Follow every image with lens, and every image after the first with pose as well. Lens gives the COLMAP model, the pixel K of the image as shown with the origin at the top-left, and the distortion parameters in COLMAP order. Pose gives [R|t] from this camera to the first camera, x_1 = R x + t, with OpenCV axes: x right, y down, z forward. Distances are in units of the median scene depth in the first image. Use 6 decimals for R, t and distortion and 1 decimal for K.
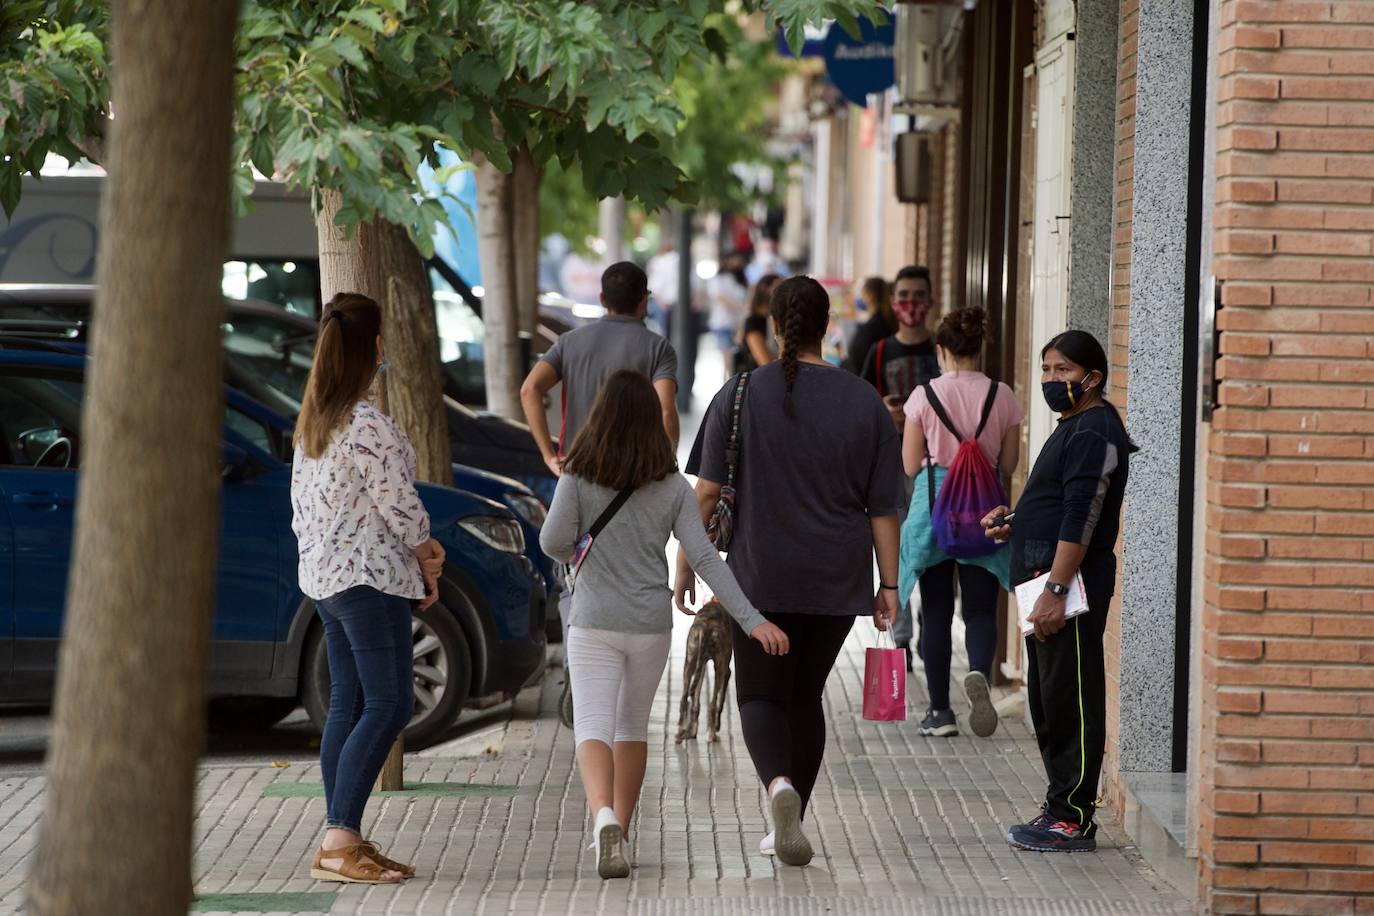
lens RADIAL K [[9635.8, 0, 710.0], [0, 9635.8, 459.5], [0, 0, 1]] dist [3.284266, -38.798696]
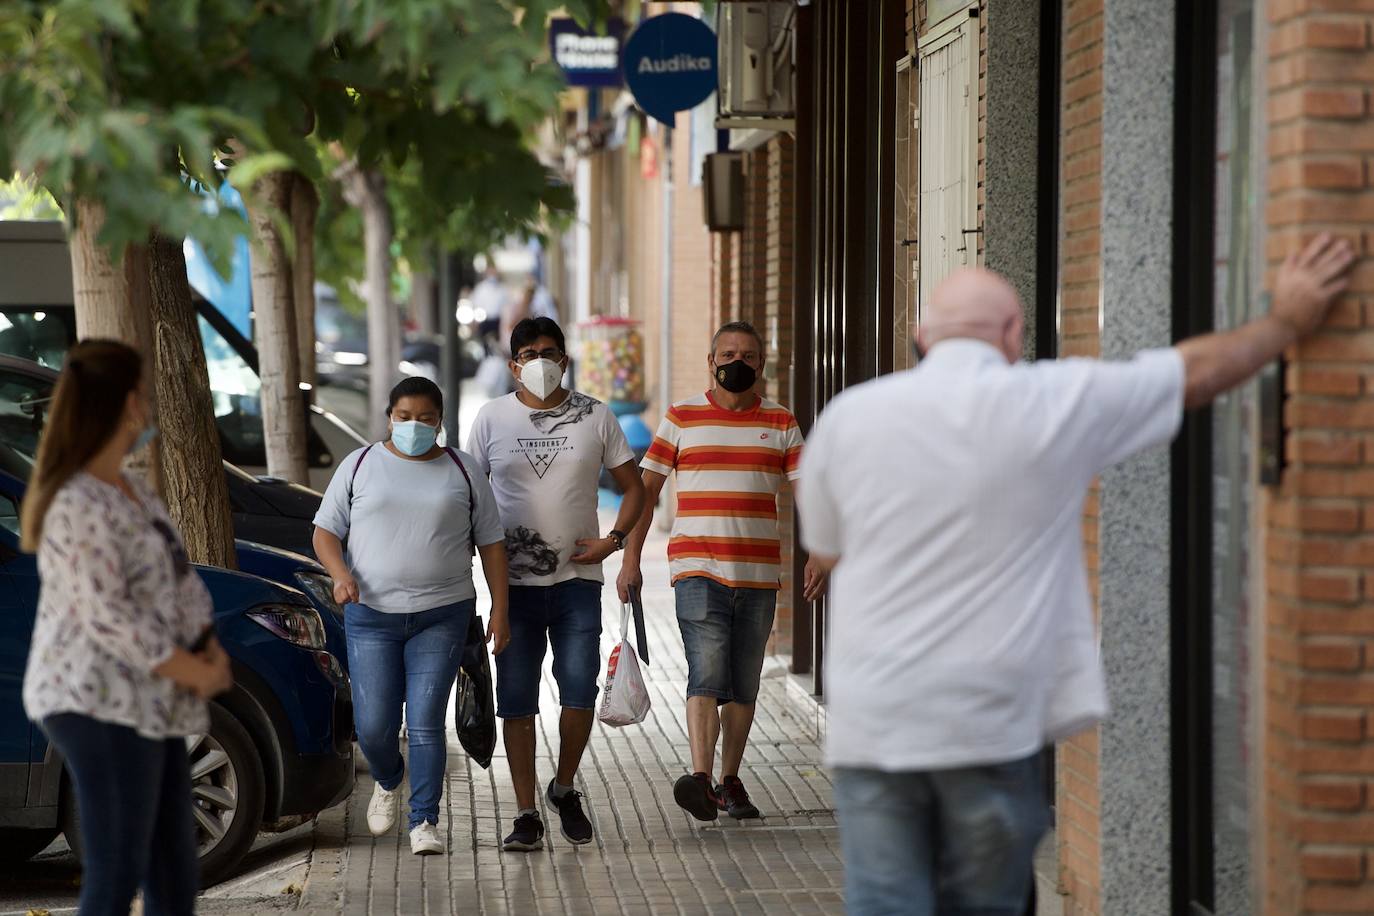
lens RADIAL K [[9490.1, 0, 472.3], [0, 9490.1, 457.0], [0, 0, 1]] dist [2.821063, 33.231422]
pose [[0.999770, -0.021380, 0.001572, -0.007894], [0.021388, 0.999760, -0.004761, -0.002763], [-0.001470, 0.004794, 0.999987, 0.185328]]
